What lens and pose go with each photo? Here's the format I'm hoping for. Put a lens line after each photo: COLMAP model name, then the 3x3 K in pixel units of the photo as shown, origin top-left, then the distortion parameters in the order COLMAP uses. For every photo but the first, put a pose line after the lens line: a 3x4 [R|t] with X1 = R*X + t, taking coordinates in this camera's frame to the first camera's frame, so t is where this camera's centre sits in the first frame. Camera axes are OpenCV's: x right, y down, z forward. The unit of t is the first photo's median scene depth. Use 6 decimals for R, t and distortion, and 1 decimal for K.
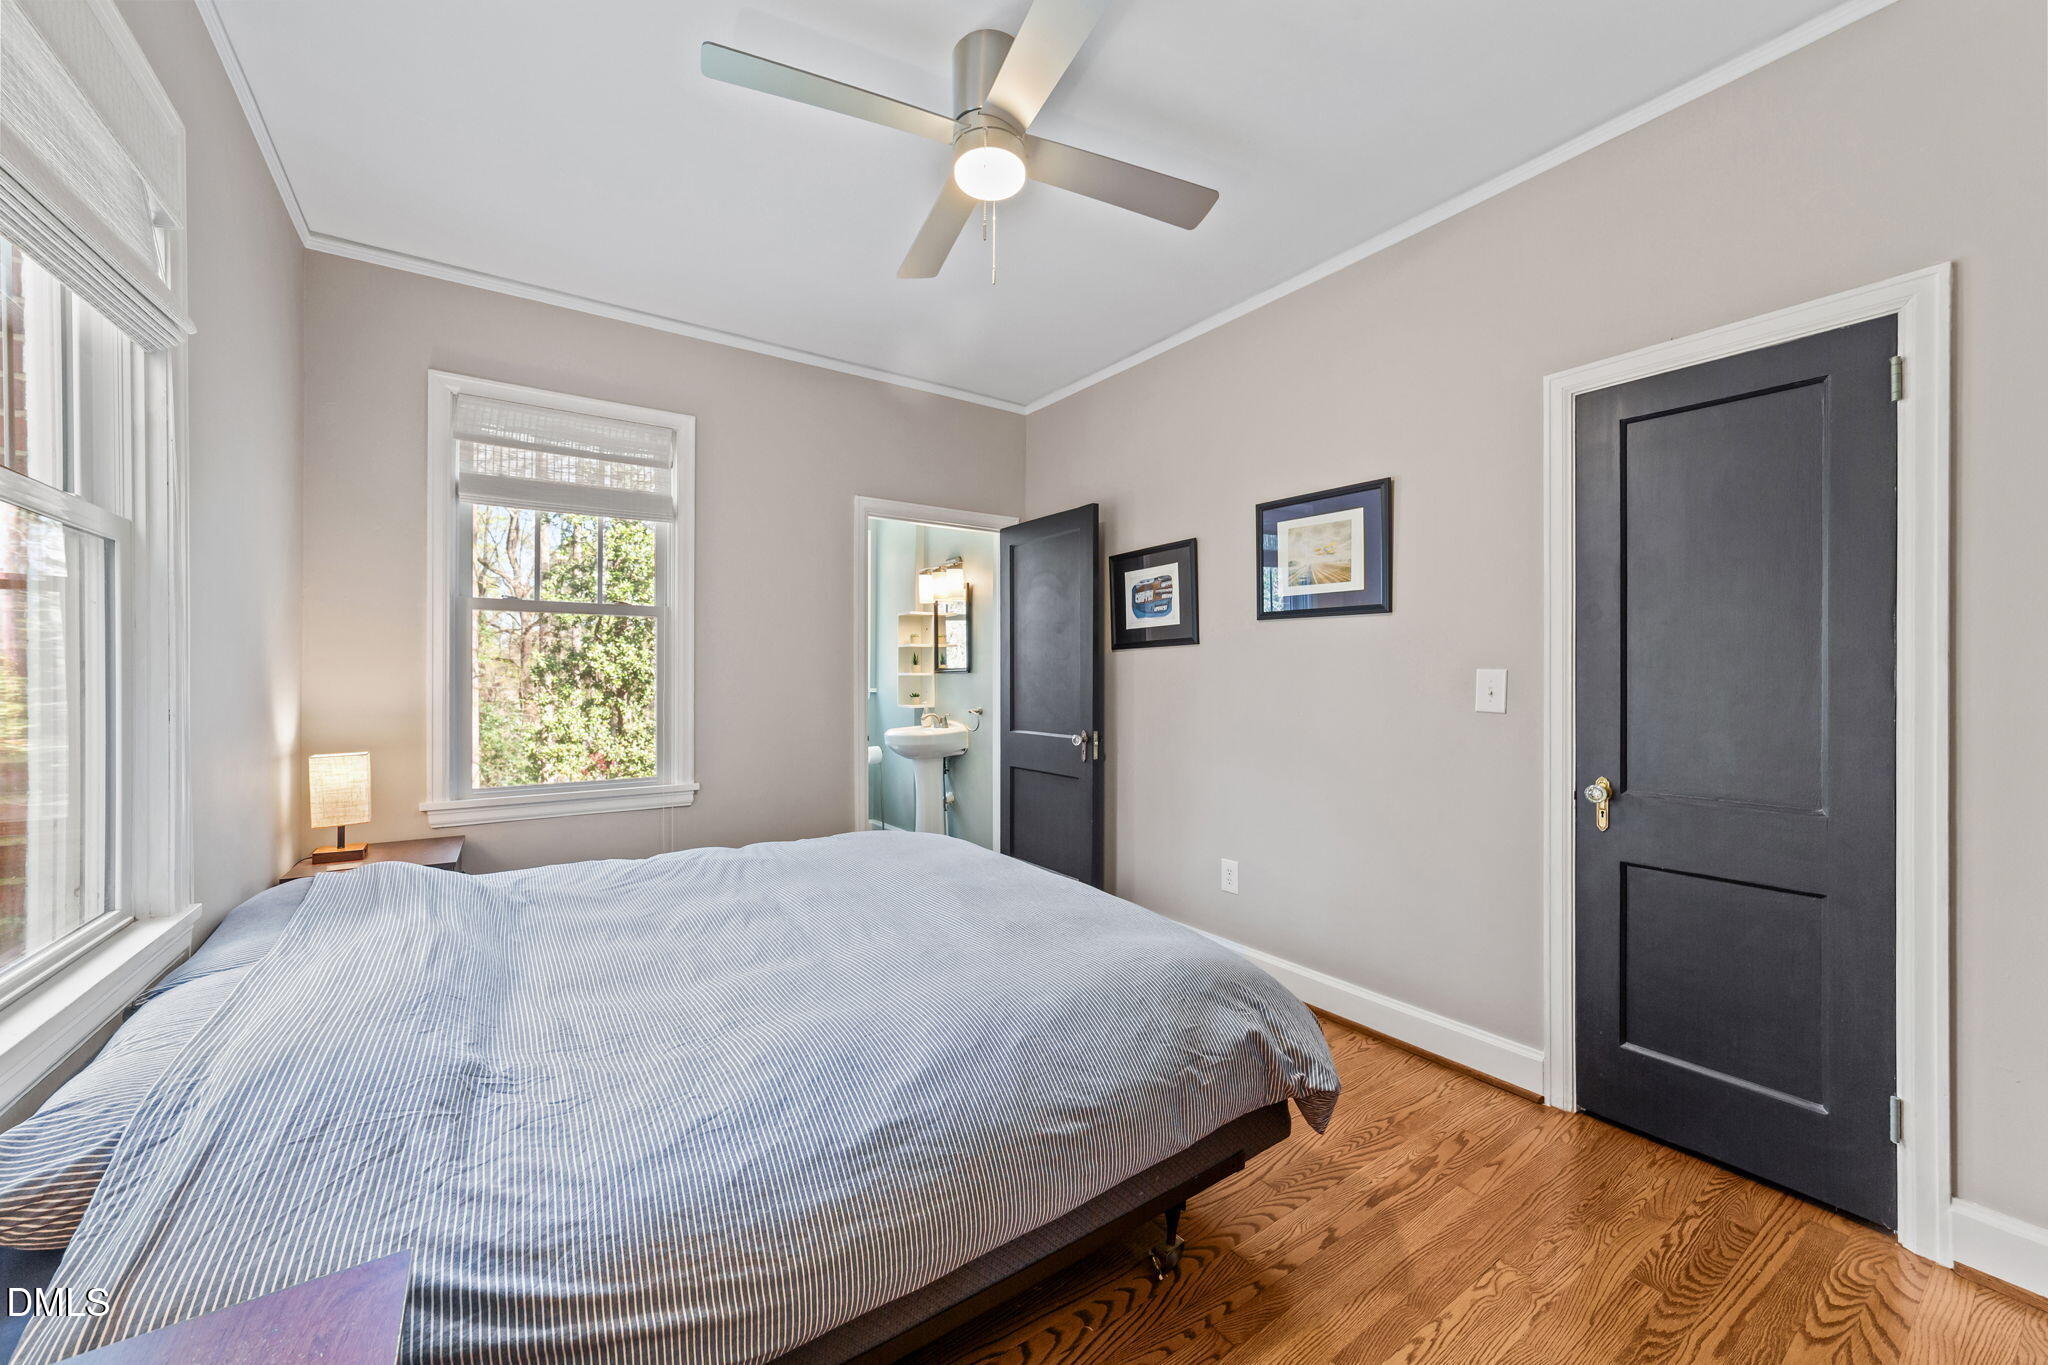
lens RADIAL K [[780.1, 0, 1020.6], [0, 780.1, 679.3], [0, 0, 1]] dist [-0.010113, 0.001607]
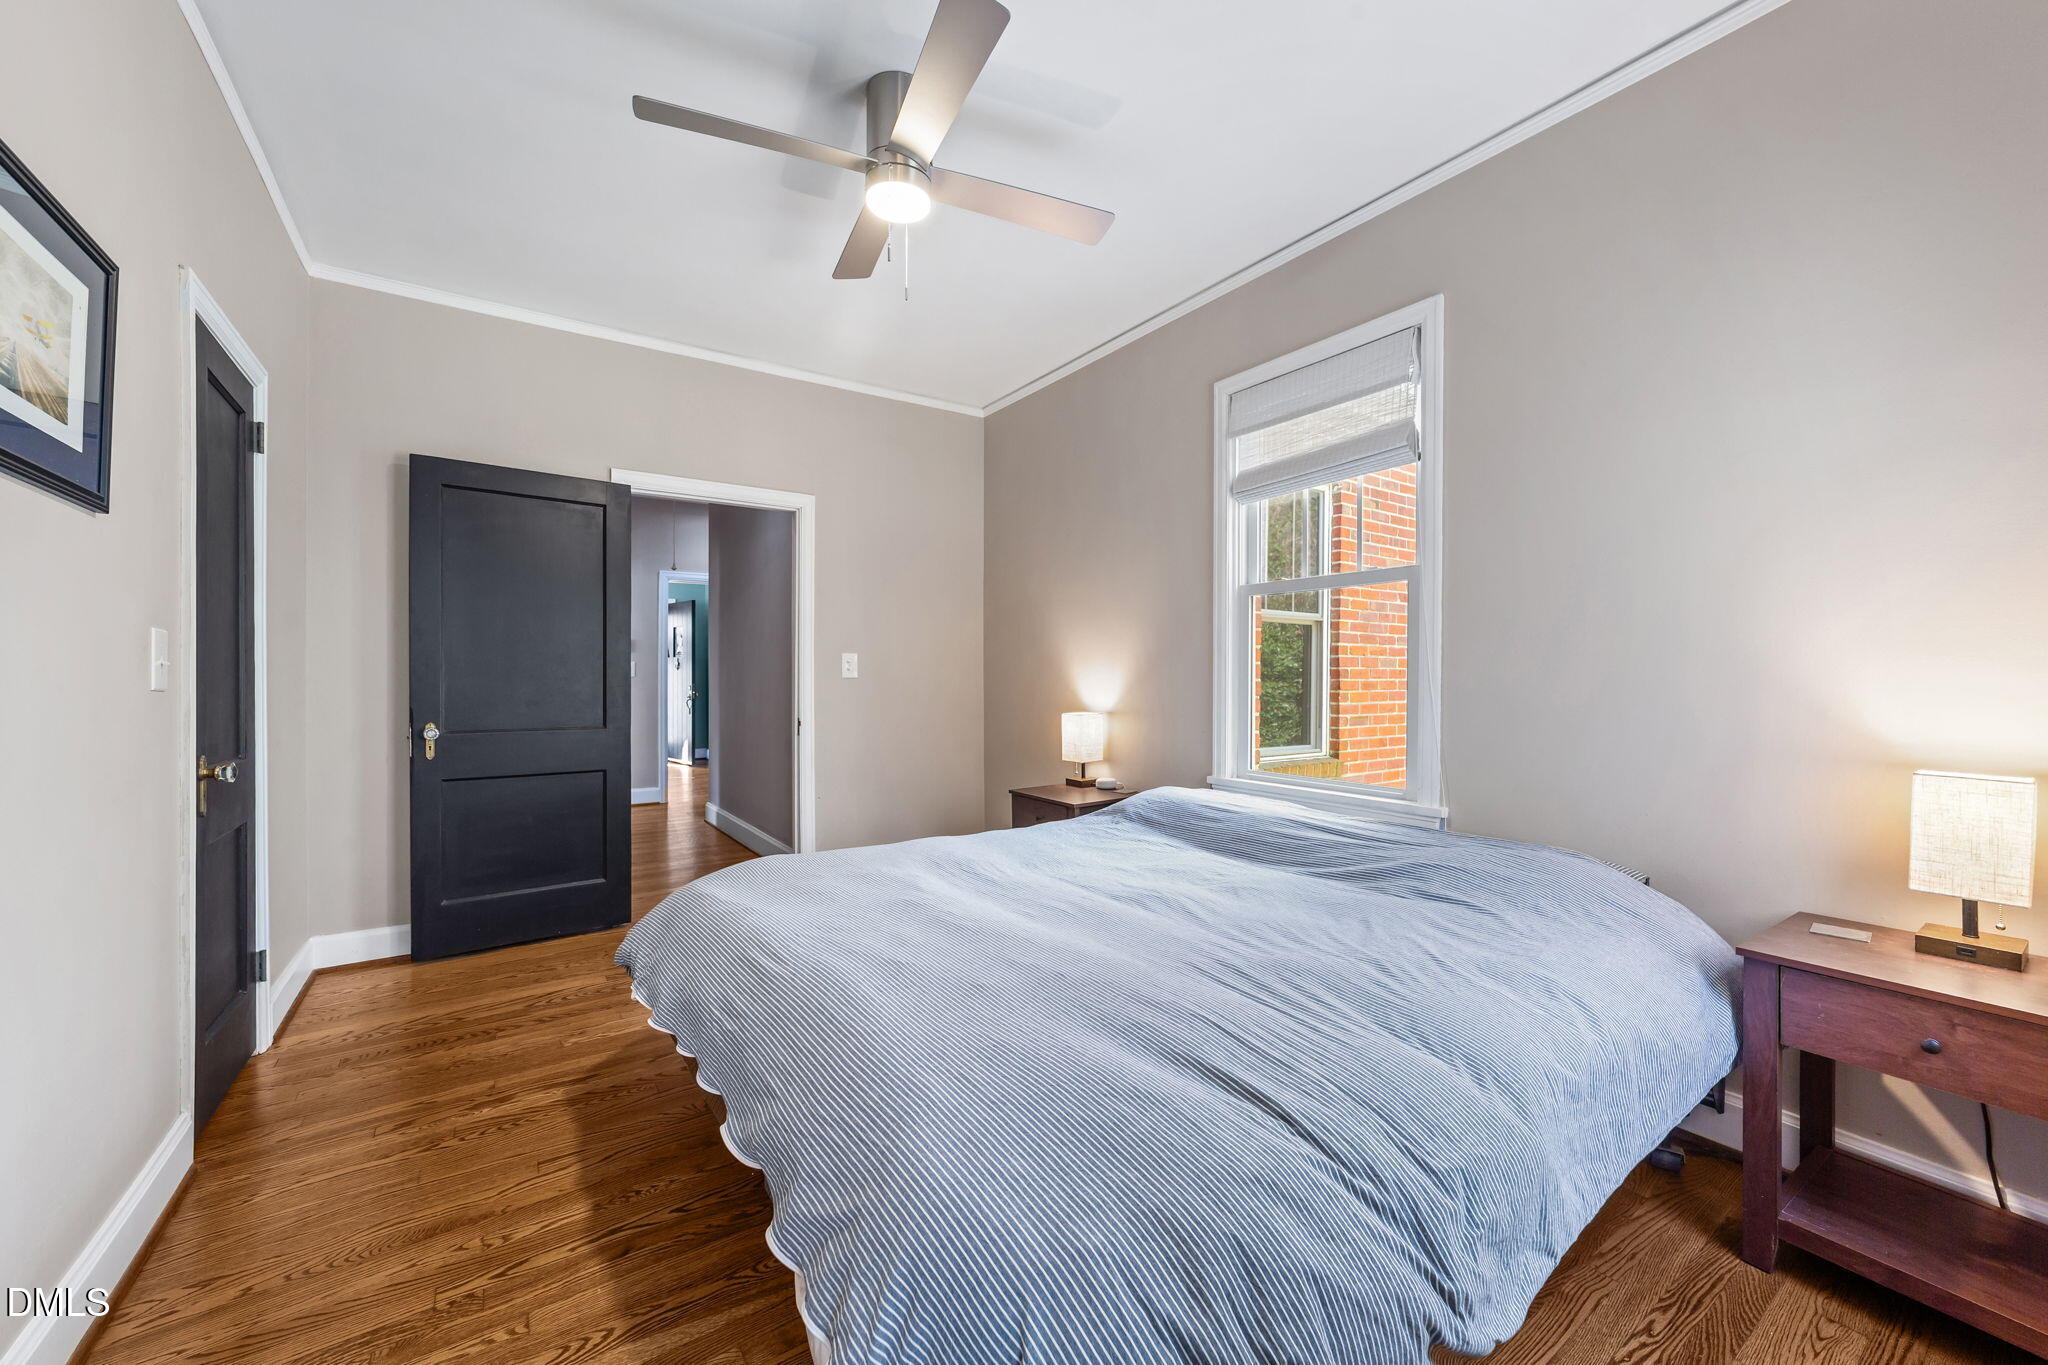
lens RADIAL K [[780.1, 0, 1027.3], [0, 780.1, 674.7], [0, 0, 1]] dist [-0.010113, 0.001607]
pose [[-0.999999, -0.001561, -0.000239, -0.228232], [-0.001562, 0.999989, 0.004360, 0.027278], [0.000232, 0.004361, -0.999990, 2.131316]]
